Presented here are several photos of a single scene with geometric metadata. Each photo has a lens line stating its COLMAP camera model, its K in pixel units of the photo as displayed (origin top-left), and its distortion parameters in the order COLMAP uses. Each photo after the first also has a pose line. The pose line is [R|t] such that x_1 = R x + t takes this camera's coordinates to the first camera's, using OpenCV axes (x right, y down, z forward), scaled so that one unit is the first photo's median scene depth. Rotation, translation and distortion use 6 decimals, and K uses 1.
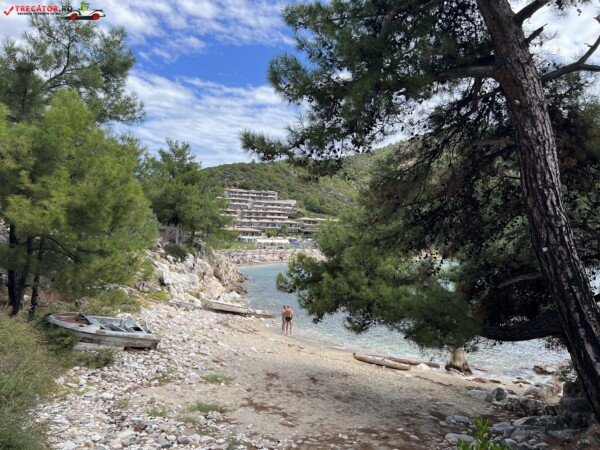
lens RADIAL K [[452.9, 0, 296.1], [0, 452.9, 228.7], [0, 0, 1]] dist [0.062926, -0.076567]
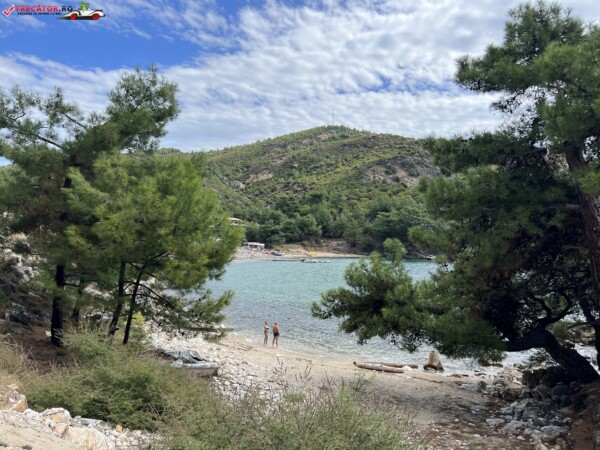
lens RADIAL K [[452.9, 0, 298.5], [0, 452.9, 228.7], [0, 0, 1]] dist [0.062926, -0.076567]
pose [[0.955671, 0.001024, 0.294436, -0.287887], [-0.004823, 0.999914, 0.012177, -0.074844], [-0.294398, -0.013057, 0.955594, -0.090103]]
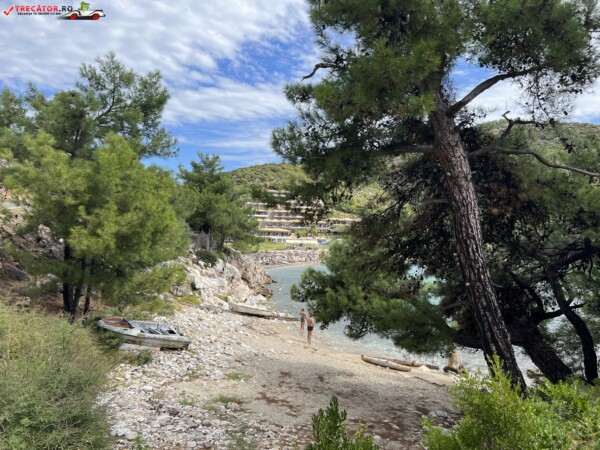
lens RADIAL K [[452.9, 0, 300.6], [0, 452.9, 227.9], [0, 0, 1]] dist [0.062926, -0.076567]
pose [[0.998302, -0.001274, -0.058231, 0.032197], [0.001347, 0.999998, 0.001205, -0.030714], [0.058229, -0.001282, 0.998302, -0.092869]]
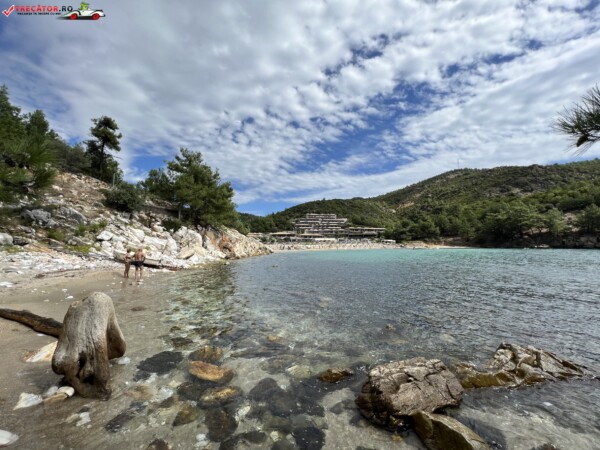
lens RADIAL K [[241.3, 0, 299.8], [0, 241.3, 226.3], [0, 0, 1]] dist [-0.001880, 0.000662]
pose [[0.972170, -0.044603, -0.229993, 0.391293], [0.032224, 0.997836, -0.057306, 0.166147], [0.232052, 0.048300, 0.971504, 0.646479]]
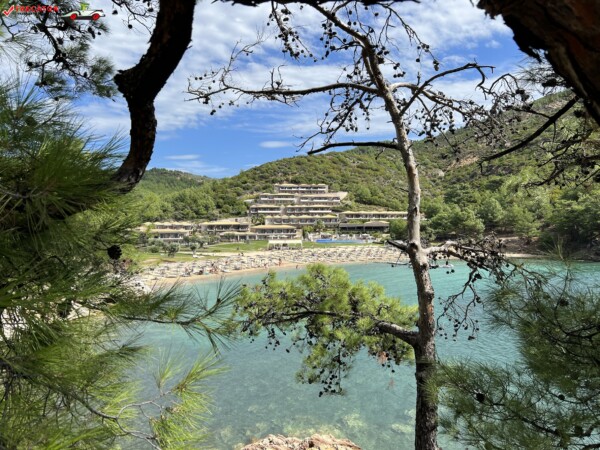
lens RADIAL K [[452.9, 0, 298.2], [0, 452.9, 227.4], [0, 0, 1]] dist [0.062926, -0.076567]
pose [[0.978073, -0.028322, -0.206329, 1.081354], [0.034093, 0.999119, 0.024468, -0.164810], [0.205454, -0.030965, 0.978177, 0.245448]]
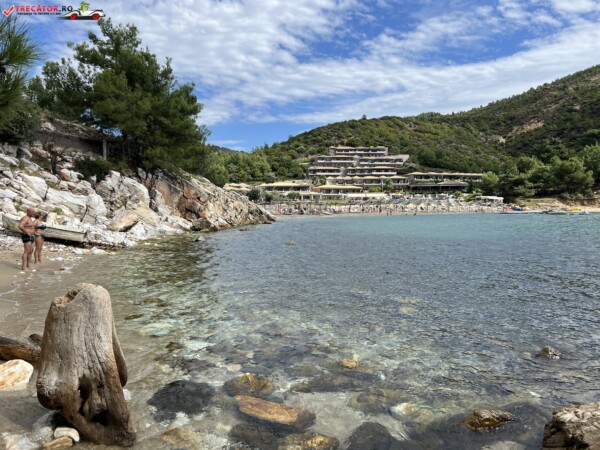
lens RADIAL K [[452.9, 0, 295.3], [0, 452.9, 230.4], [0, 0, 1]] dist [0.062926, -0.076567]
pose [[0.960939, -0.010000, -0.276581, 0.359879], [0.031135, 0.996909, 0.072131, 0.165053], [0.275005, -0.077925, 0.958280, 0.627254]]
